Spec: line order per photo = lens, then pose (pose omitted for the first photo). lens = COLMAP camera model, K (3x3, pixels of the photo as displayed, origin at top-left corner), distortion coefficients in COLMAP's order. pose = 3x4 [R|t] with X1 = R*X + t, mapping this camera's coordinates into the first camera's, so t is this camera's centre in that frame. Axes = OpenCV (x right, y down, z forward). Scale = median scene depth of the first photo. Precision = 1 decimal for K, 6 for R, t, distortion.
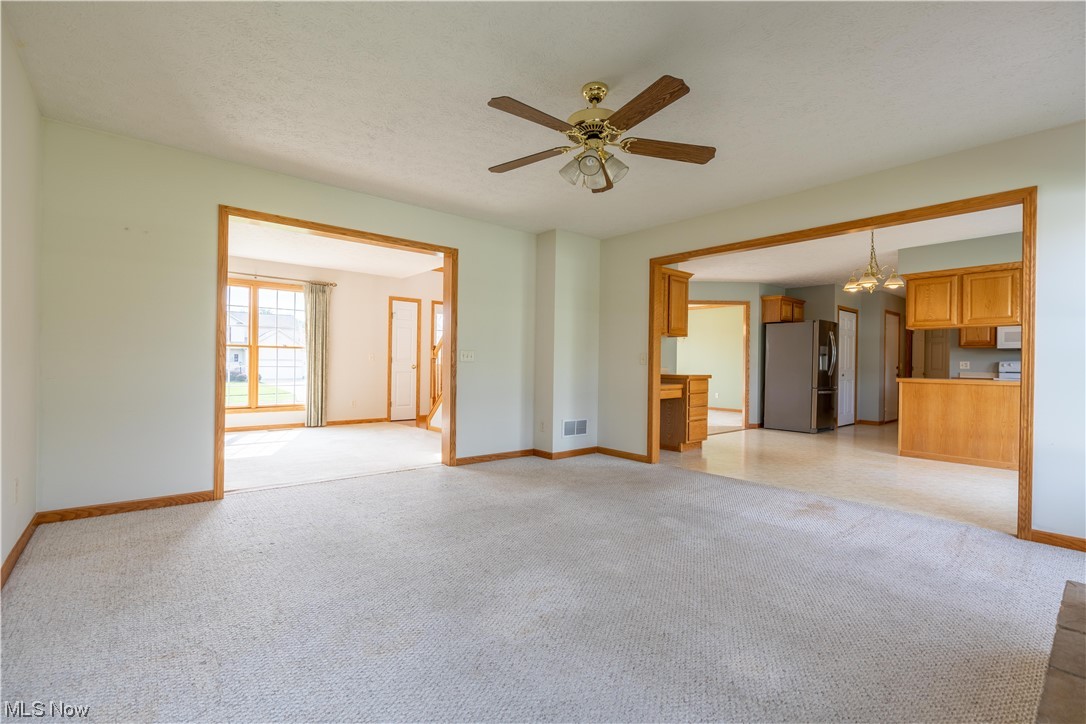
lens RADIAL K [[499.8, 0, 535.7], [0, 499.8, 369.4], [0, 0, 1]] dist [-0.003594, -0.000438]
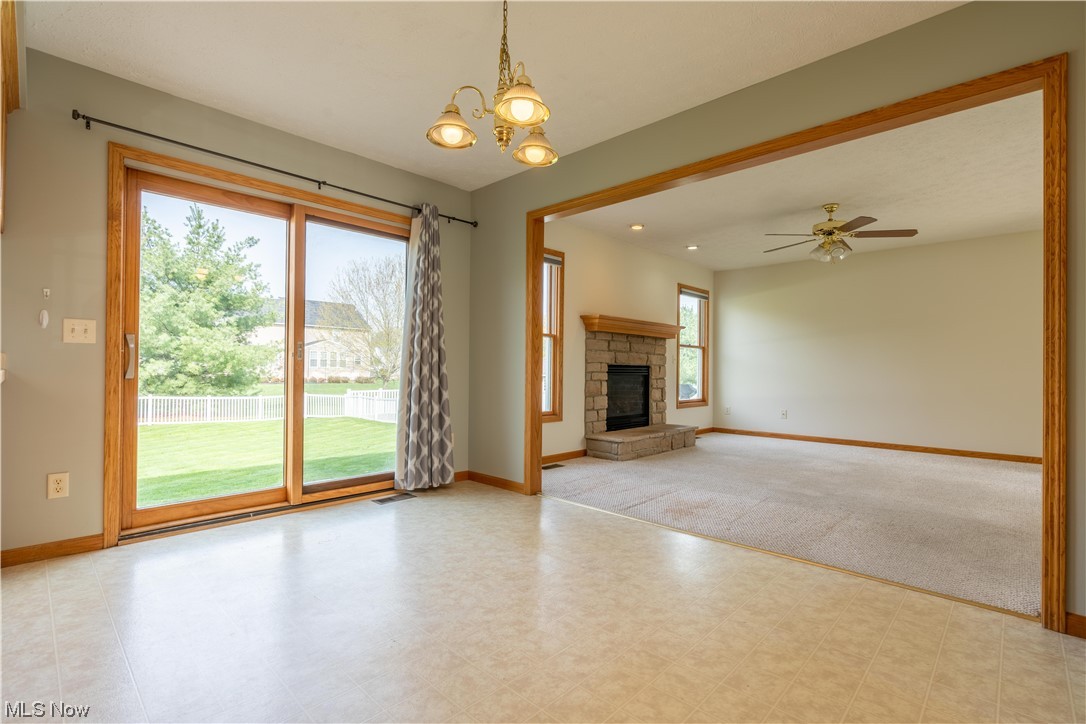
lens RADIAL K [[499.8, 0, 545.6], [0, 499.8, 368.3], [0, 0, 1]] dist [-0.003594, -0.000438]
pose [[-0.994213, -0.024658, -0.104558, 0.597991], [-0.025297, 0.999669, 0.004786, 0.010451], [0.104406, 0.007403, -0.994507, 1.225004]]
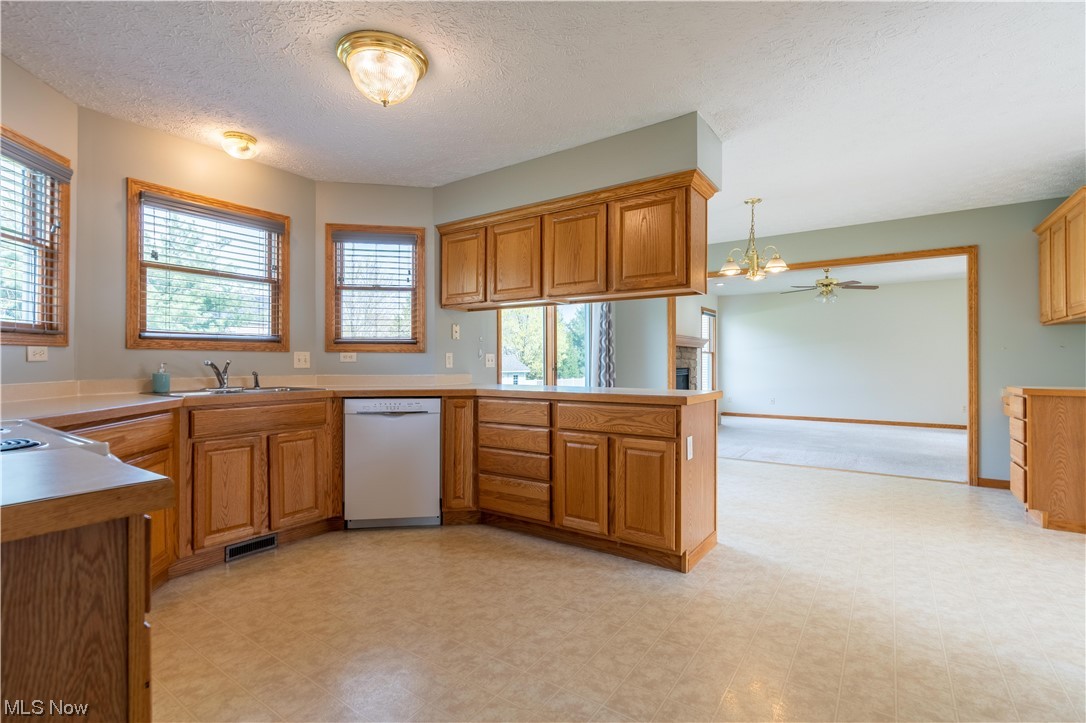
lens RADIAL K [[499.8, 0, 550.4], [0, 499.8, 363.3], [0, 0, 1]] dist [-0.003594, -0.000438]
pose [[-0.963690, -0.013671, -0.266673, 1.079389], [-0.015057, 0.999882, 0.003155, -0.008960], [0.266599, 0.007056, -0.963782, 1.512046]]
